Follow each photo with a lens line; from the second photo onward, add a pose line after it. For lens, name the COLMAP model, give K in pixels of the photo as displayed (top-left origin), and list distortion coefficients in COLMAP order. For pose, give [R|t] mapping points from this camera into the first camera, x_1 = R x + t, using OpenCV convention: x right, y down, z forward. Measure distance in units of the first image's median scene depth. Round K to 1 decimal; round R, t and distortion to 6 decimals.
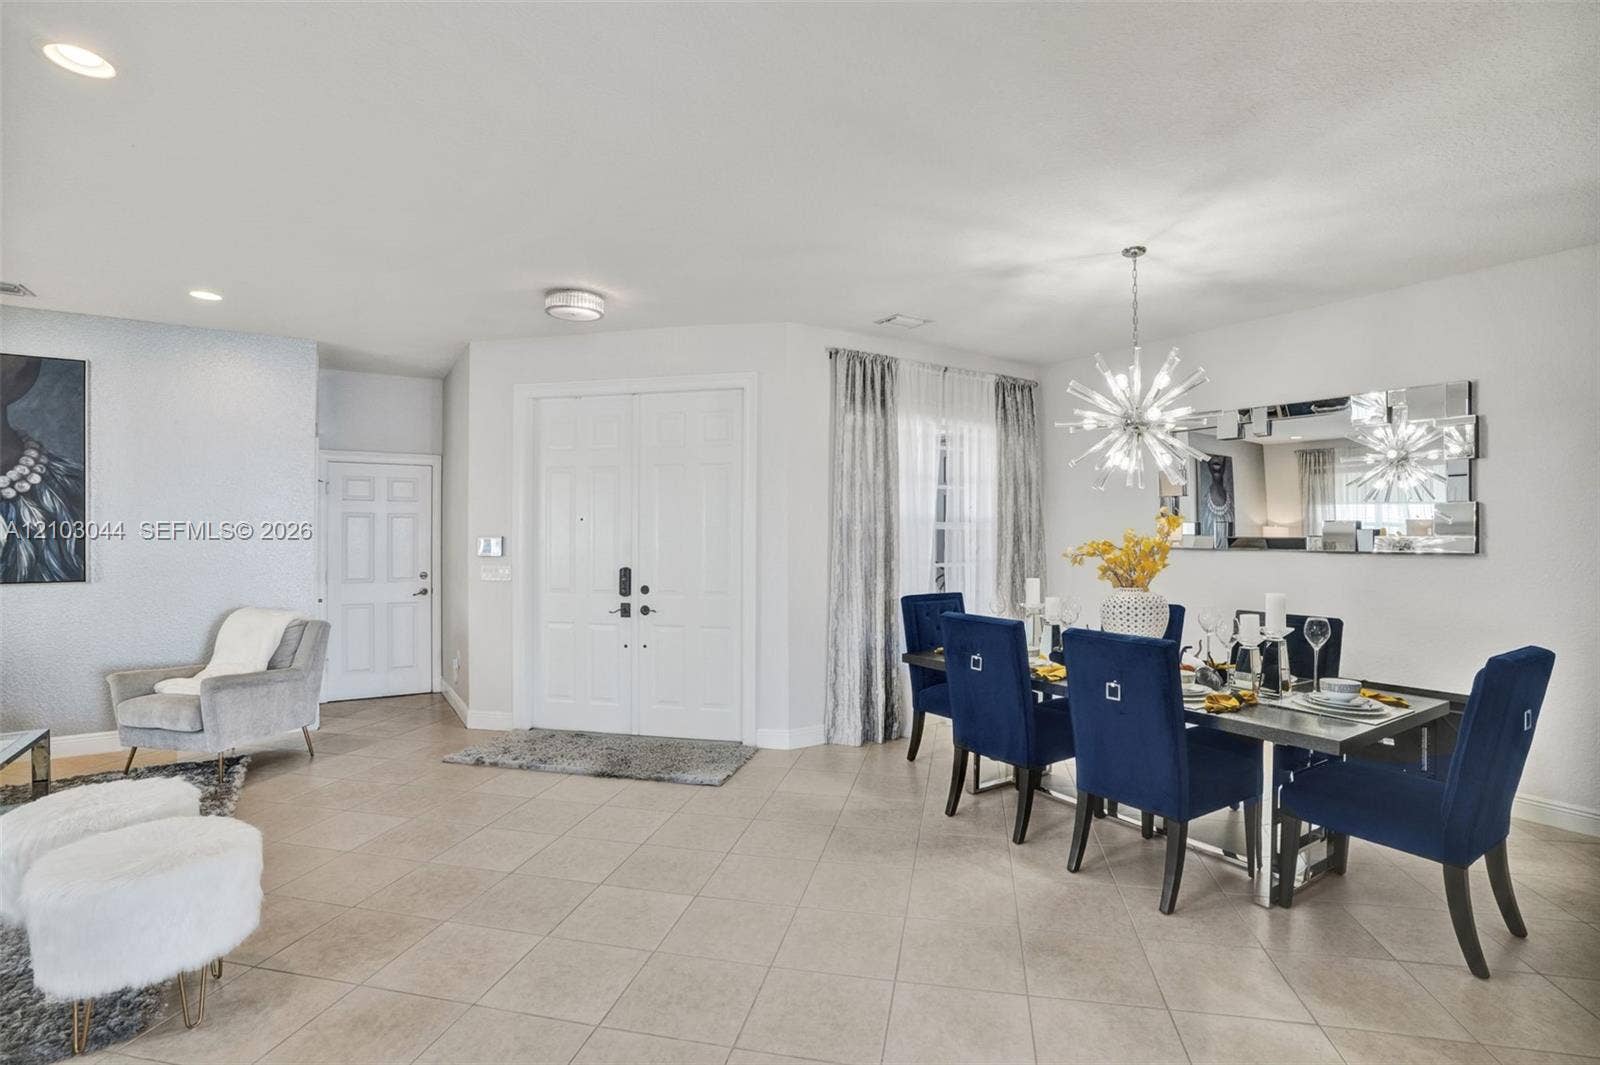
lens RADIAL K [[739.3, 0, 802.0], [0, 739.3, 537.6], [0, 0, 1]] dist [-0.036484, 0.006599]
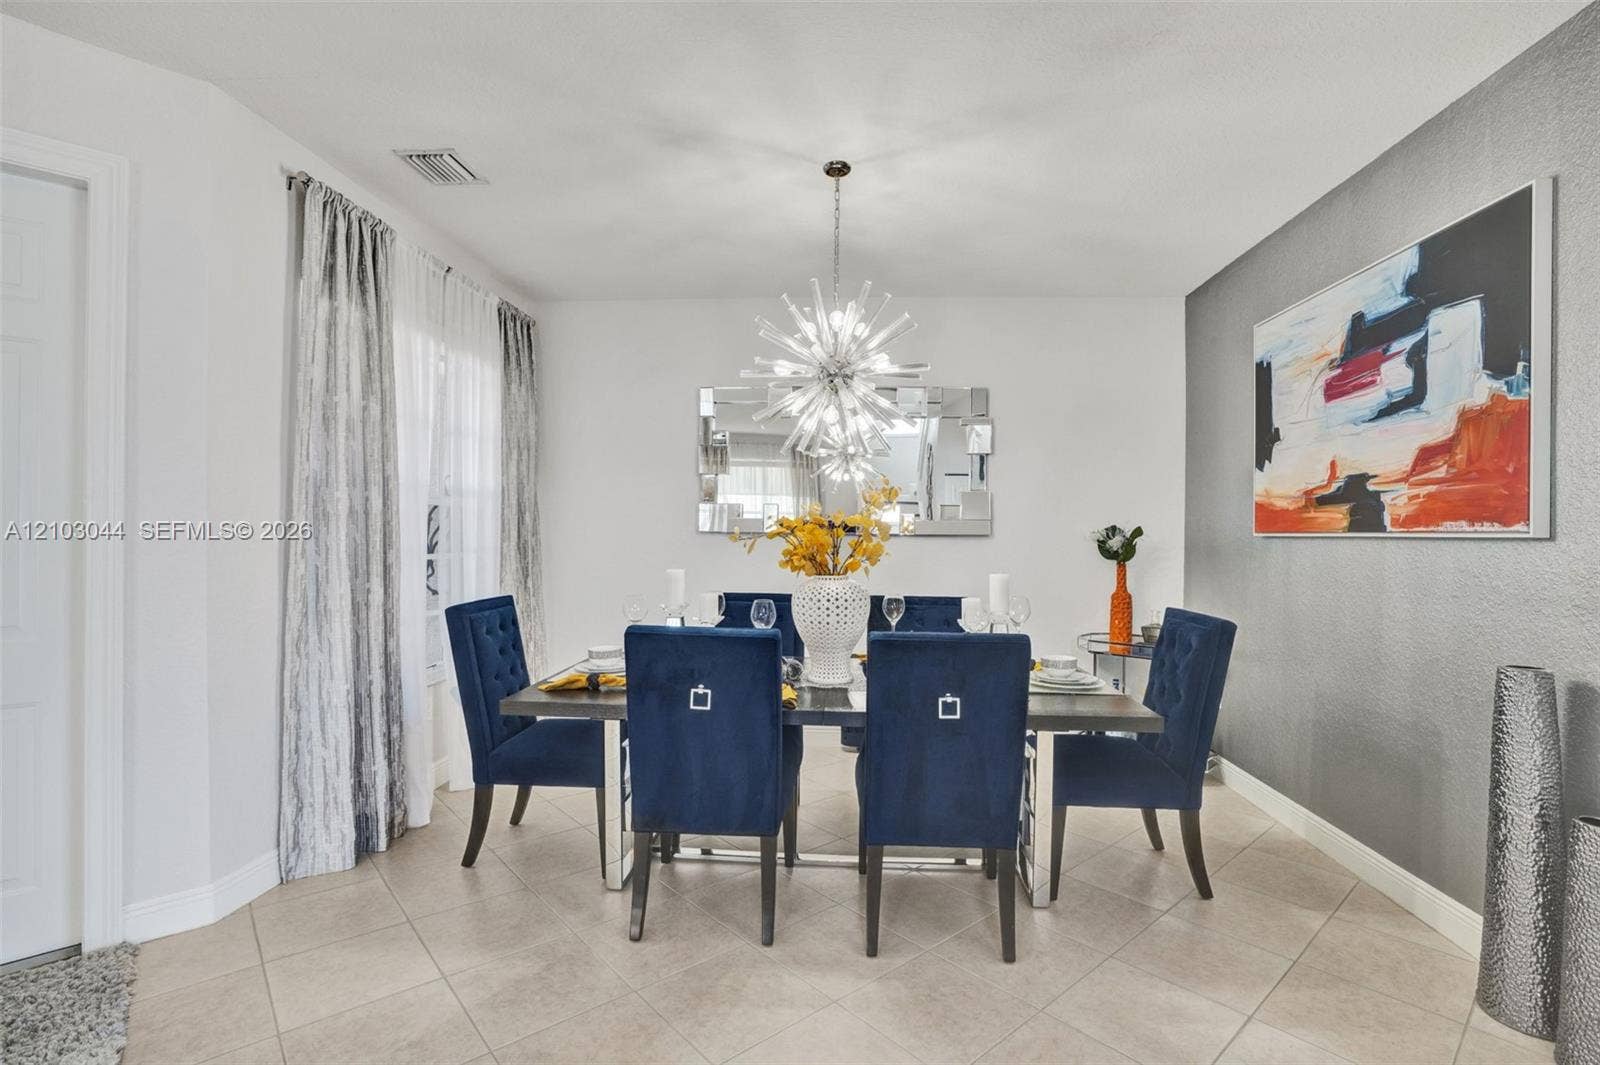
lens RADIAL K [[739.3, 0, 799.7], [0, 739.3, 529.8], [0, 0, 1]] dist [-0.036484, 0.006599]
pose [[0.601027, -0.002006, 0.799226, -0.166864], [-0.004856, 0.999969, 0.006162, 0.008646], [-0.799214, -0.007584, 0.600999, 0.365113]]
